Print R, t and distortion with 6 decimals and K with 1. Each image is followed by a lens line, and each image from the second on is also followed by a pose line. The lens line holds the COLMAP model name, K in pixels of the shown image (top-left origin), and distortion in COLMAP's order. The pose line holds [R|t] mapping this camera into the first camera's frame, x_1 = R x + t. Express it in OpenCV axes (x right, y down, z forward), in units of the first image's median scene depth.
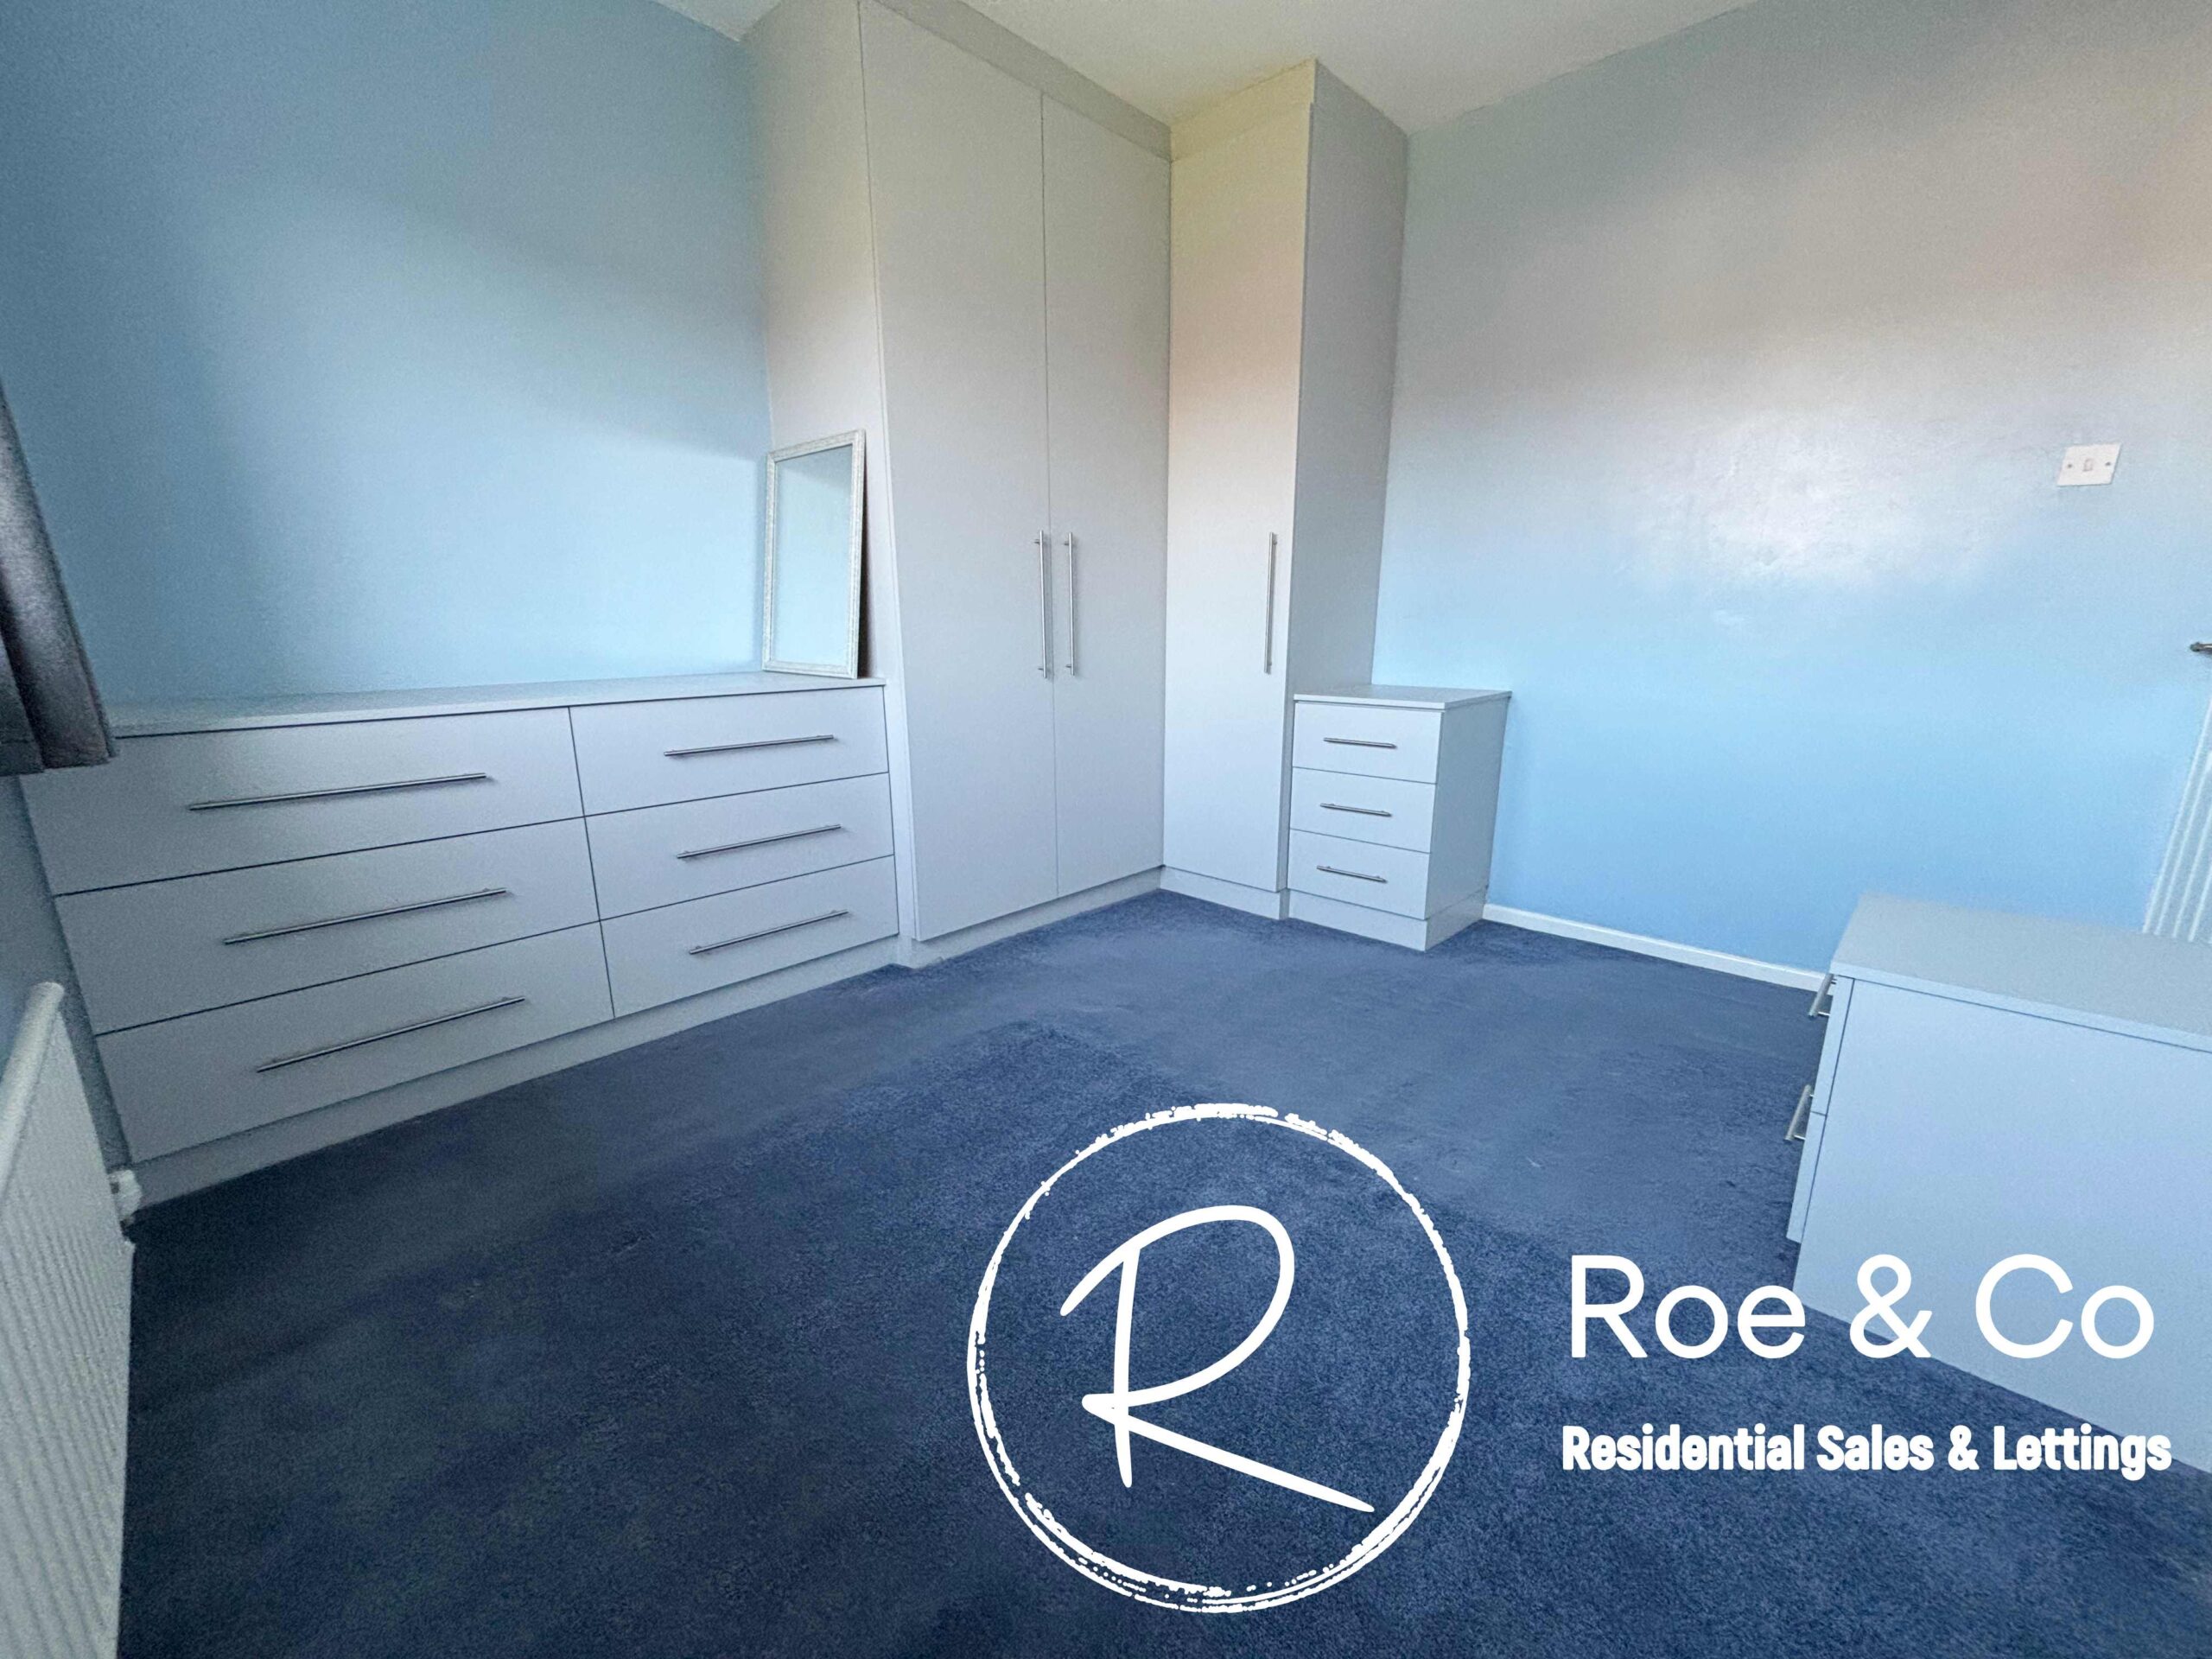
lens RADIAL K [[889.0, 0, 1116.1], [0, 889.0, 832.1], [0, 0, 1]] dist [-0.001233, -0.000262]
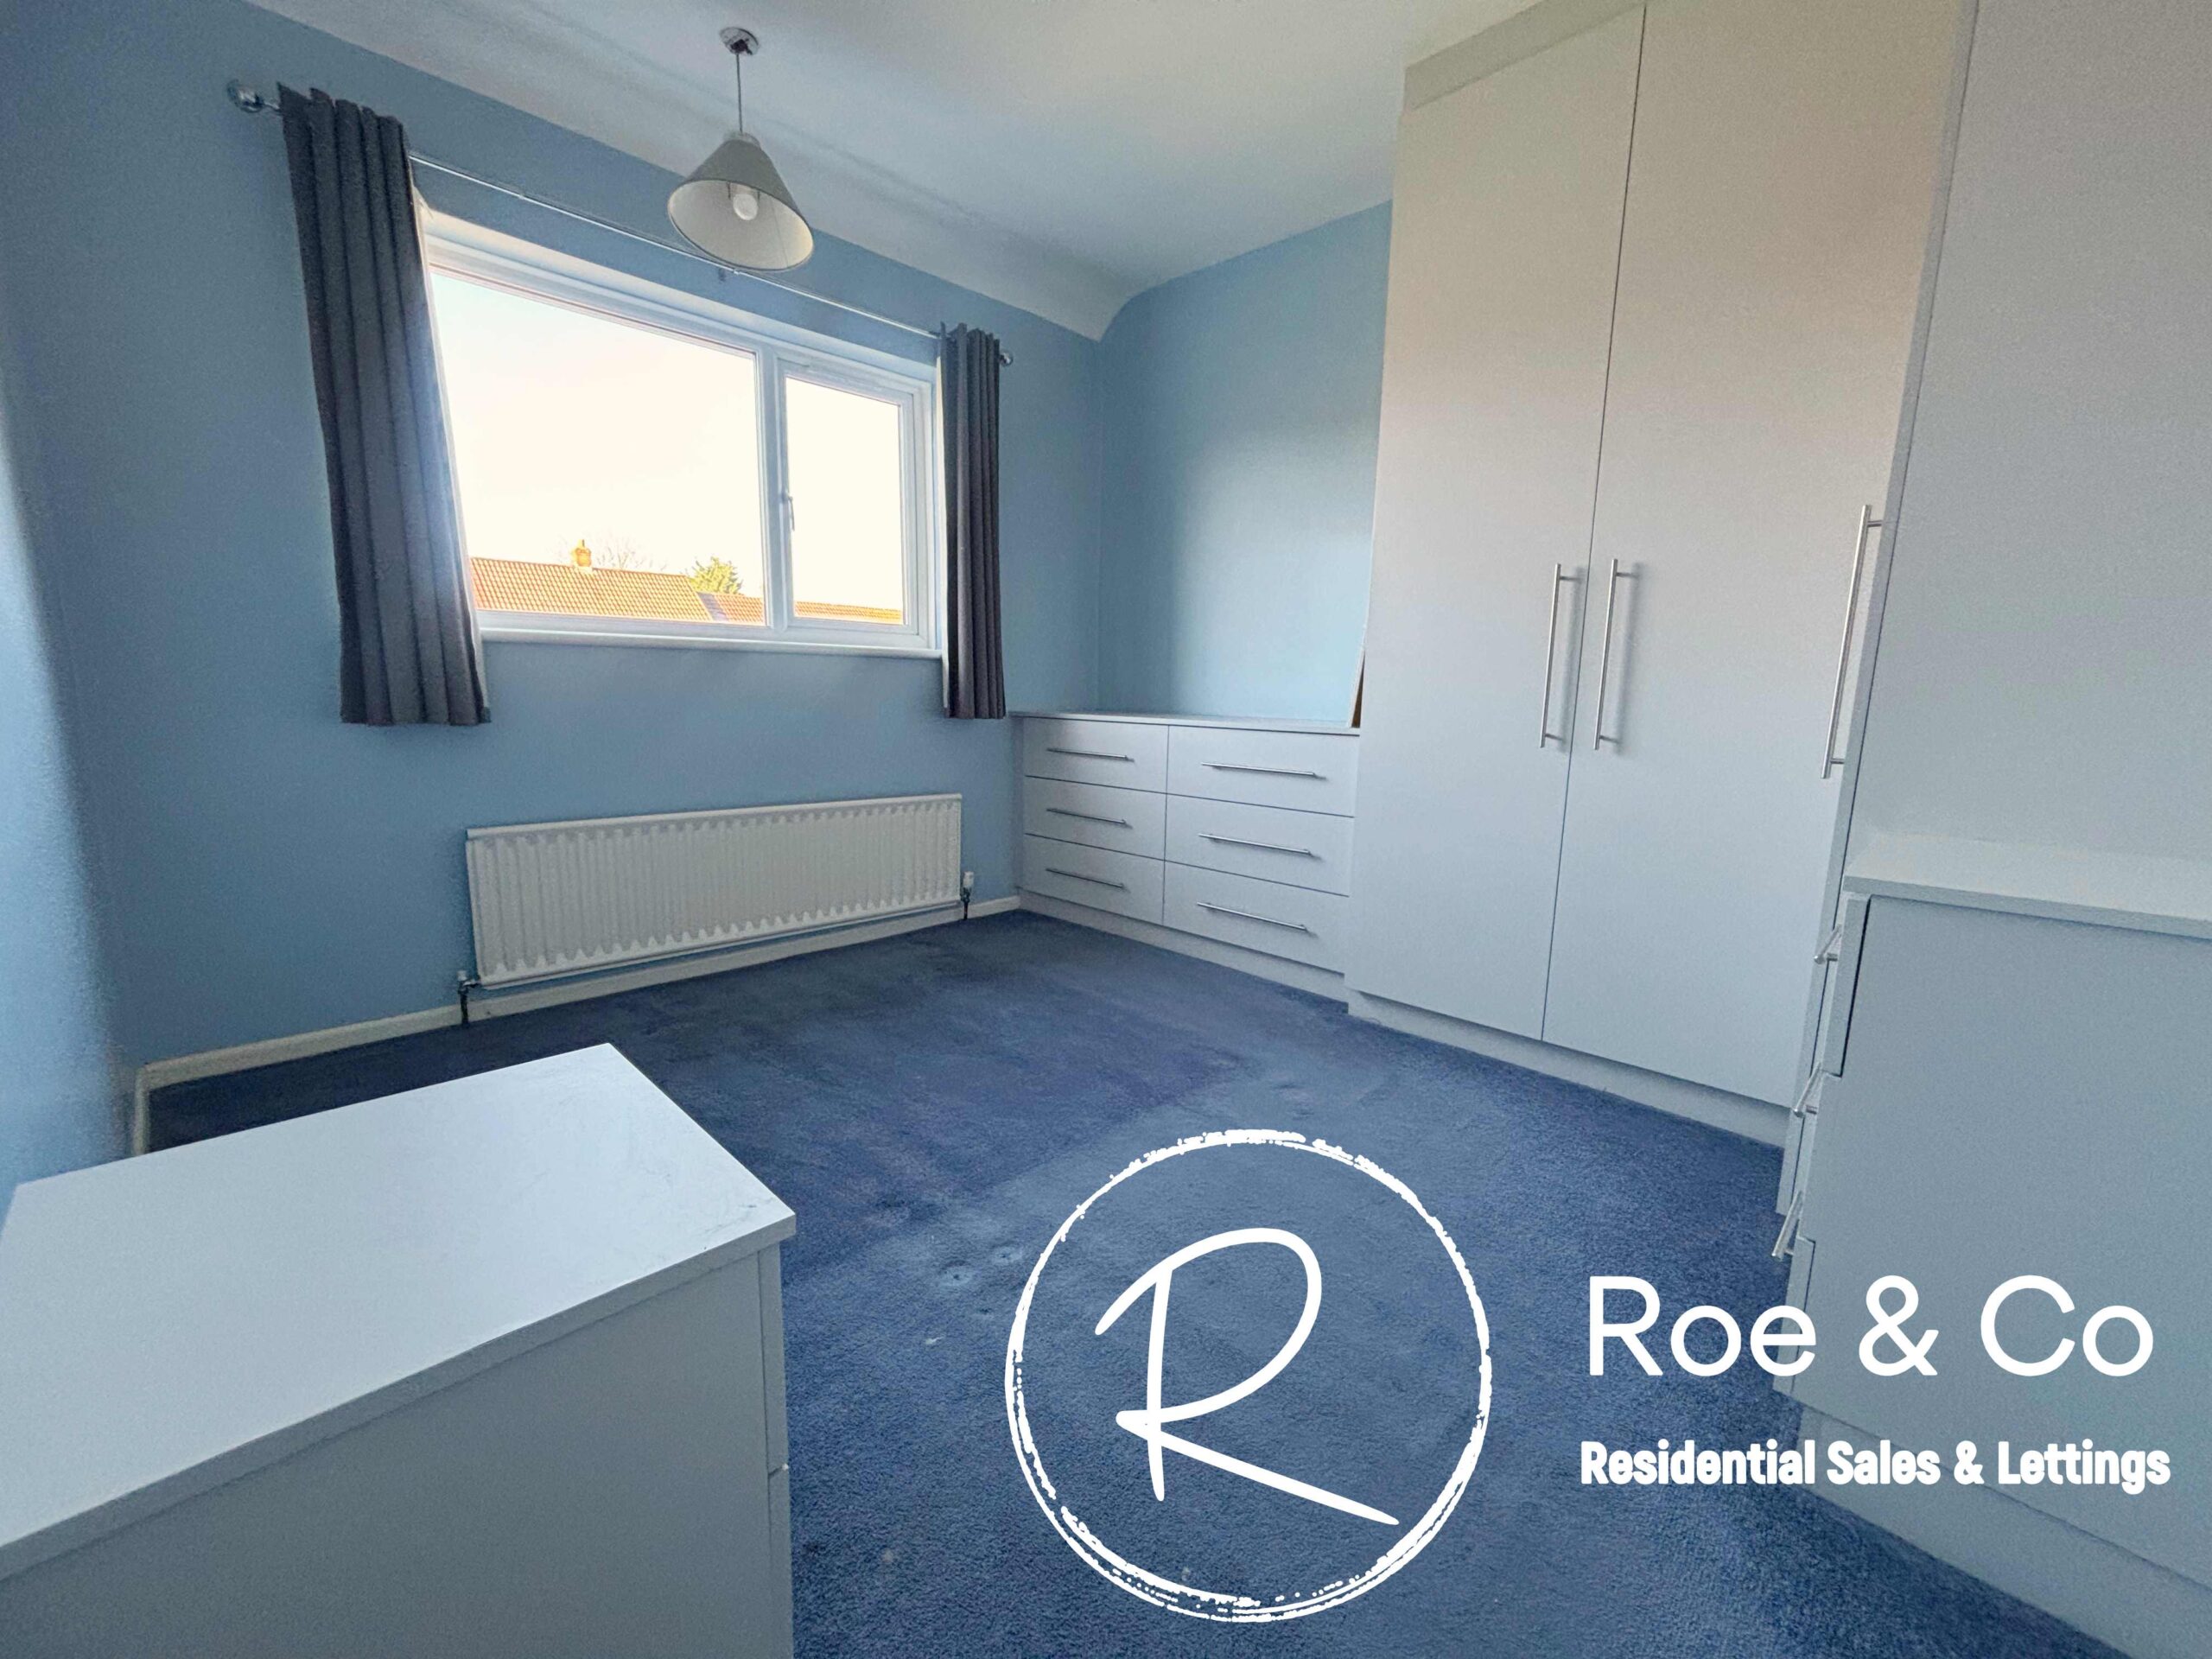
lens RADIAL K [[889.0, 0, 1116.1], [0, 889.0, 832.1], [0, 0, 1]] dist [-0.001233, -0.000262]
pose [[-0.029887, 0.162908, -0.986189, 0.865703], [-0.253478, 0.953143, 0.165131, -0.167179], [0.966879, 0.254912, 0.012807, 0.782917]]
